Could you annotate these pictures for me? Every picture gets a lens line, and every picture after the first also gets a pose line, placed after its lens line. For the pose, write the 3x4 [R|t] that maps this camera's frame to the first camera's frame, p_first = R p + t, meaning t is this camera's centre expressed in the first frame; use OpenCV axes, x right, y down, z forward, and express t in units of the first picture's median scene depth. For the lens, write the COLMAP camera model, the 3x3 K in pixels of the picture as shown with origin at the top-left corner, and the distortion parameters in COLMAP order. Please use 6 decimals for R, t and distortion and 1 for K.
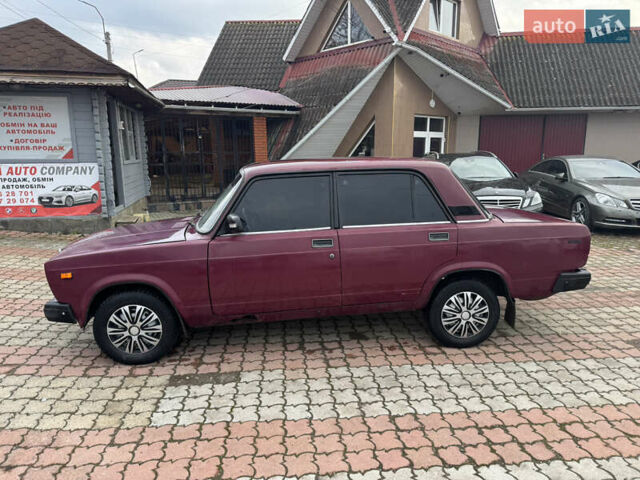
lens RADIAL K [[452.7, 0, 320.0], [0, 452.7, 240.0], [0, 0, 1]] dist [0.095371, -0.144325]
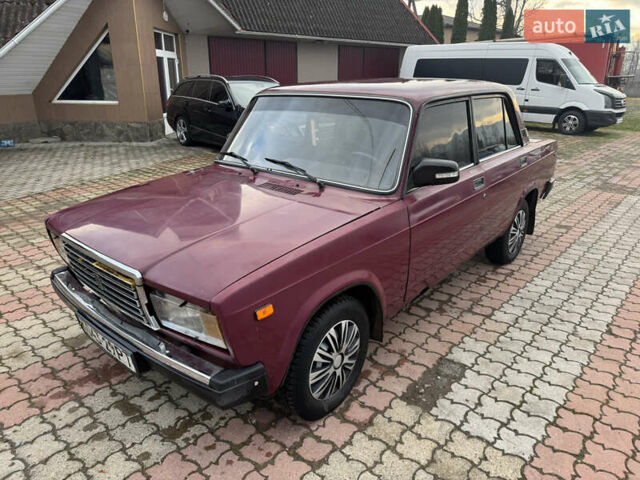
lens RADIAL K [[469.7, 0, 325.7], [0, 469.7, 227.0], [0, 0, 1]] dist [0.005160, 0.001781]
pose [[0.713220, -0.198056, 0.672378, -0.749106], [0.116976, 0.979430, 0.164420, -0.082041], [-0.691111, -0.038615, 0.721716, 0.513879]]
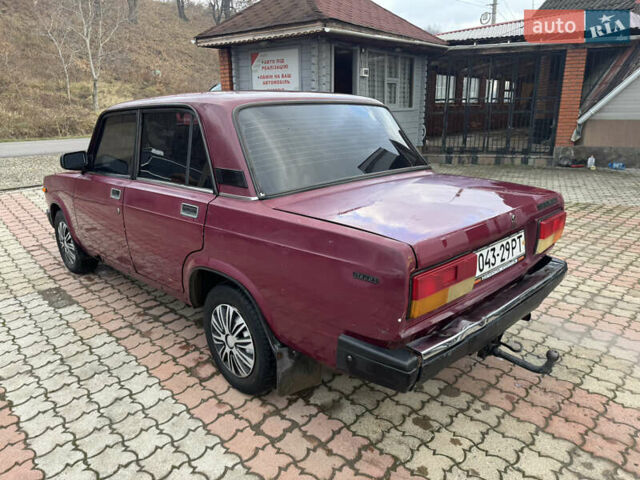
lens RADIAL K [[456.8, 0, 319.8], [0, 456.8, 231.8], [0, 0, 1]] dist [0.046915, -0.060104]
pose [[0.621015, 0.205233, -0.756452, 0.856265], [-0.142014, 0.978599, 0.148916, -0.100761], [0.770826, 0.014948, 0.636871, 0.686062]]
